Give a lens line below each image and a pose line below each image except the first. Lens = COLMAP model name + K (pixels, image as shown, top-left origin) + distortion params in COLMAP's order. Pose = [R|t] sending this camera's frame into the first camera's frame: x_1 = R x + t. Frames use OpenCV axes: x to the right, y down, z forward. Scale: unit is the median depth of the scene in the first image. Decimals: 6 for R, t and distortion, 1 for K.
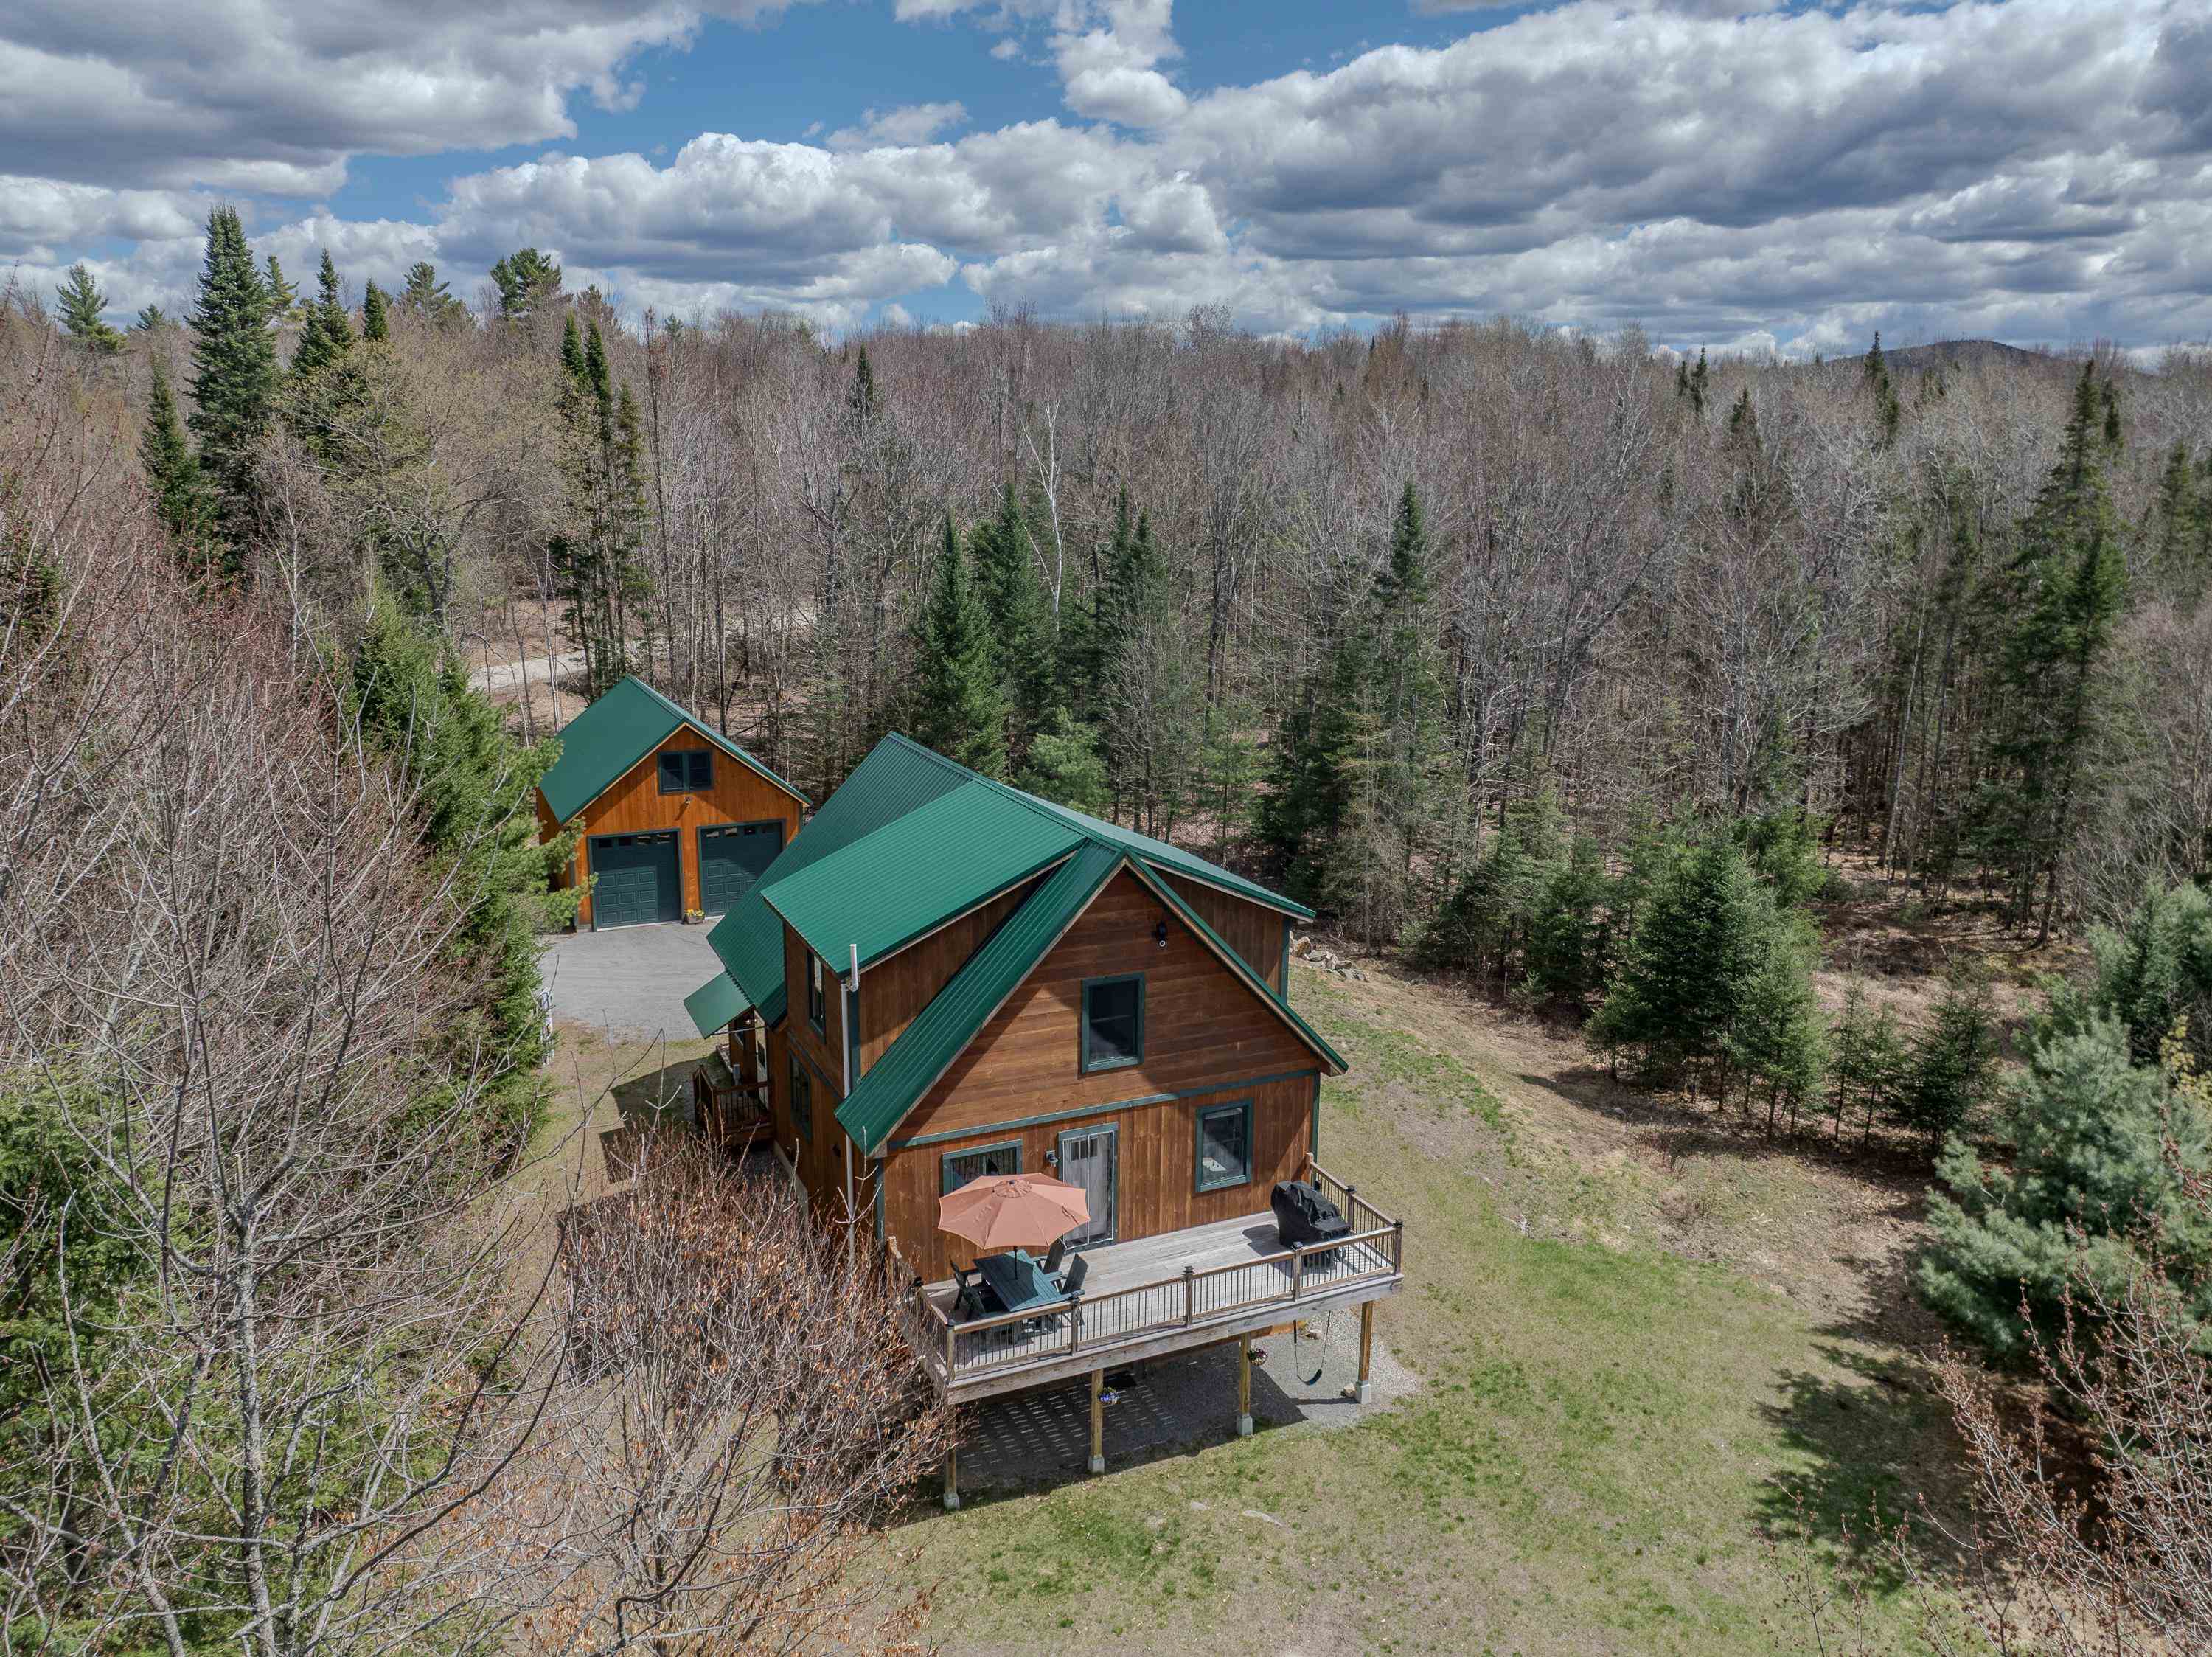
lens RADIAL K [[1568.3, 0, 1106.0], [0, 1568.3, 828.5], [0, 0, 1]] dist [-0.057490, 0.031258]
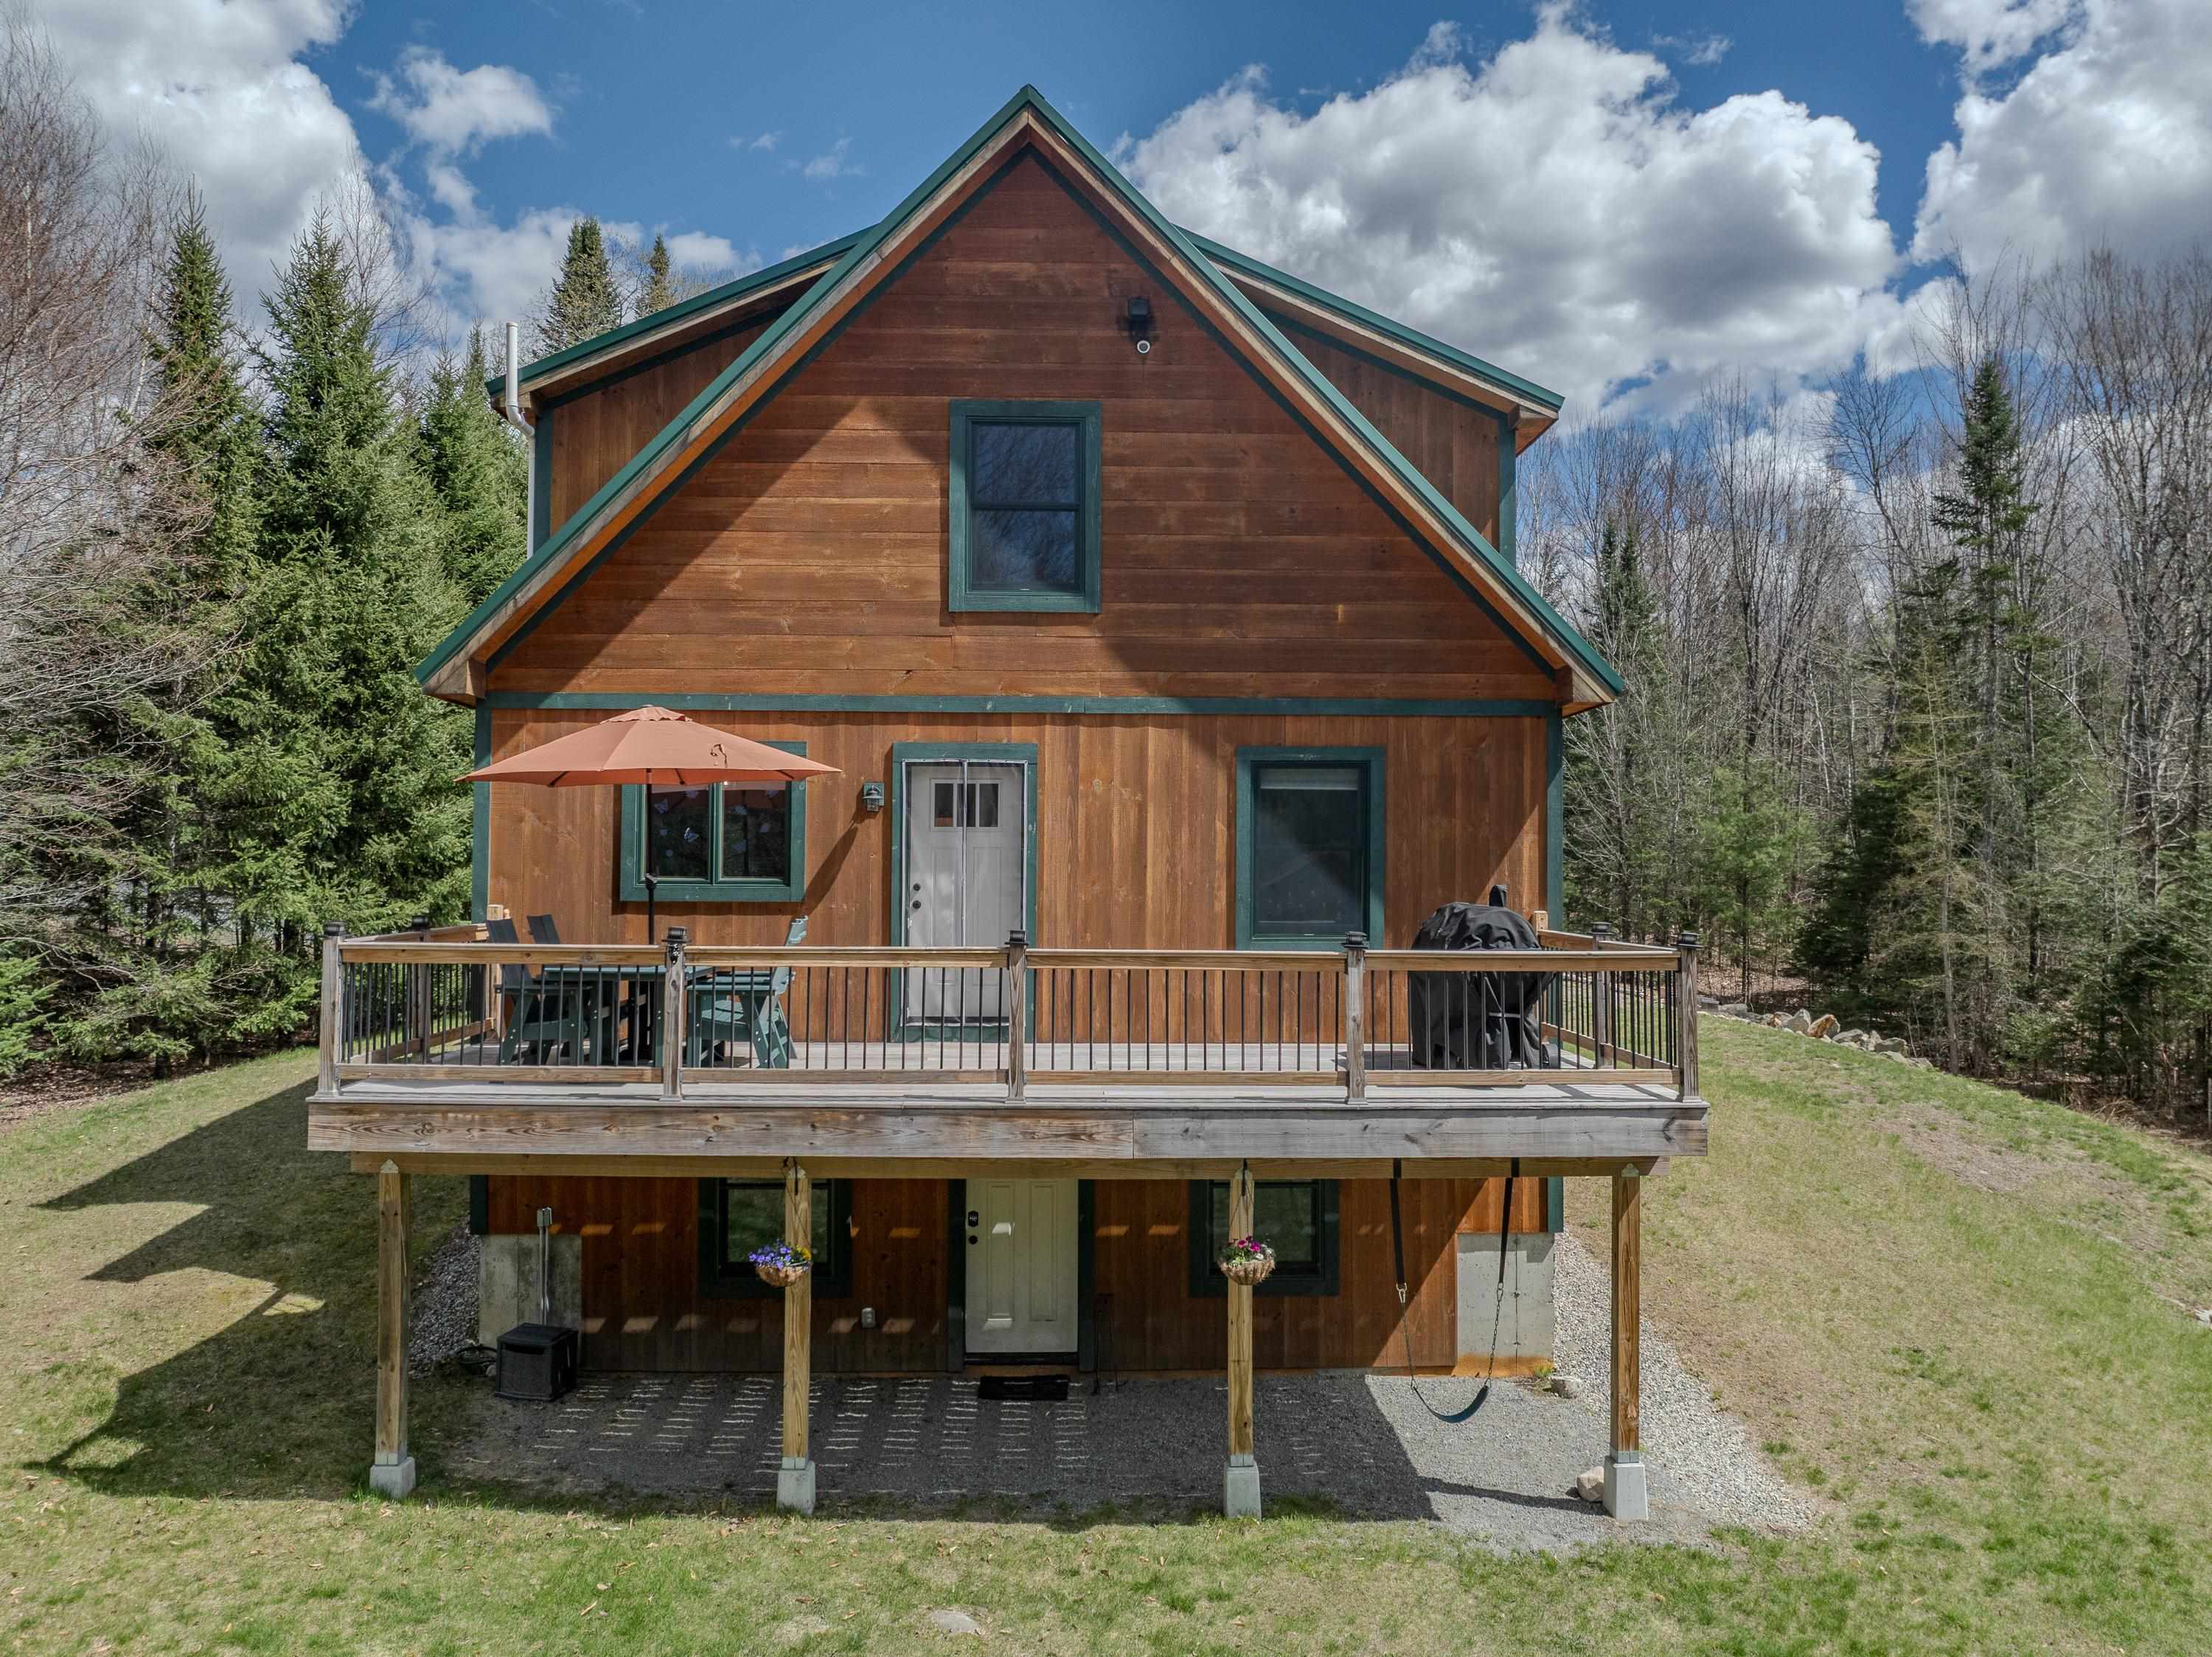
lens RADIAL K [[1568.3, 0, 1106.0], [0, 1568.3, 828.5], [0, 0, 1]] dist [-0.057490, 0.031258]
pose [[0.919190, -0.016352, -0.393474, 0.201754], [-0.082915, 0.968706, -0.233954, 0.315195], [0.384987, 0.247673, 0.889069, 0.614245]]
